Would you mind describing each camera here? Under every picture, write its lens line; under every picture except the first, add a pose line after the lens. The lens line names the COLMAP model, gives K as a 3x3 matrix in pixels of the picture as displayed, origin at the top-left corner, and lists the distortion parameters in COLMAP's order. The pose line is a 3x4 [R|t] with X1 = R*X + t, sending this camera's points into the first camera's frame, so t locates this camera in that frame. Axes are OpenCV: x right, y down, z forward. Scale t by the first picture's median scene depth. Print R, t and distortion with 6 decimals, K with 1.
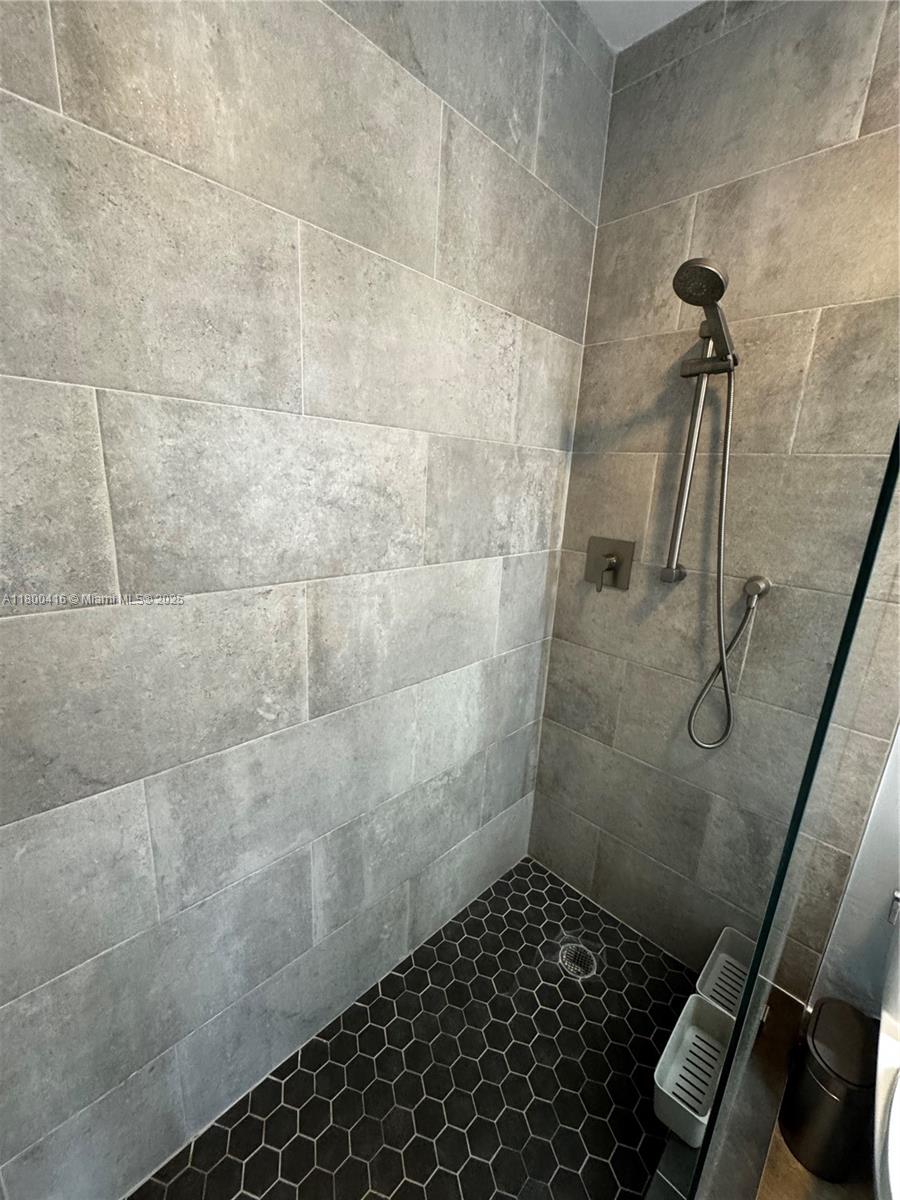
lens RADIAL K [[475.7, 0, 450.8], [0, 475.7, 601.6], [0, 0, 1]] dist [-0.003826, -0.000043]
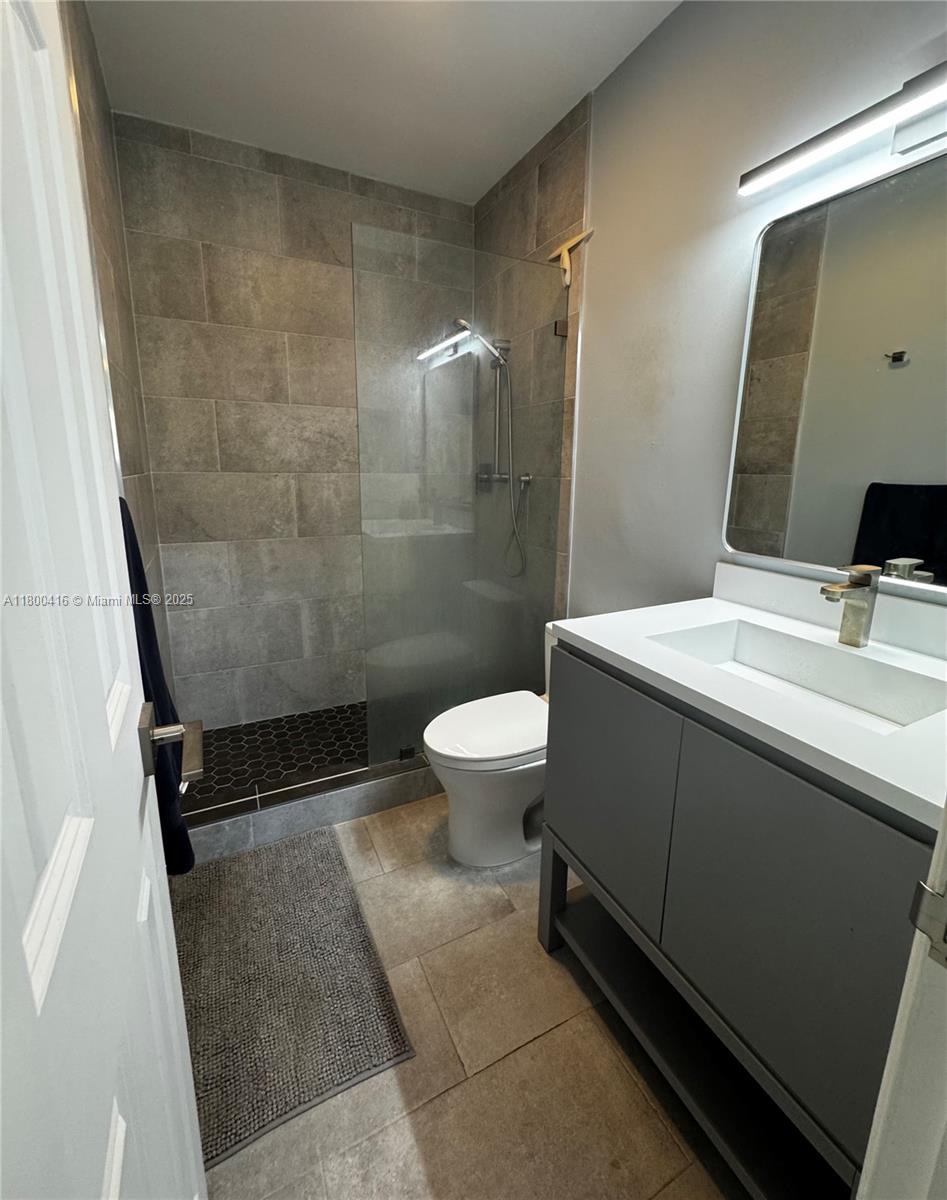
lens RADIAL K [[512.5, 0, 483.8], [0, 512.5, 575.5], [0, 0, 1]] dist [-0.005068, -0.000196]
pose [[0.949601, 0.023606, -0.312572, 1.401842], [-0.042841, 0.997577, -0.054811, 0.565283], [0.310521, 0.065439, 0.948311, -1.093335]]
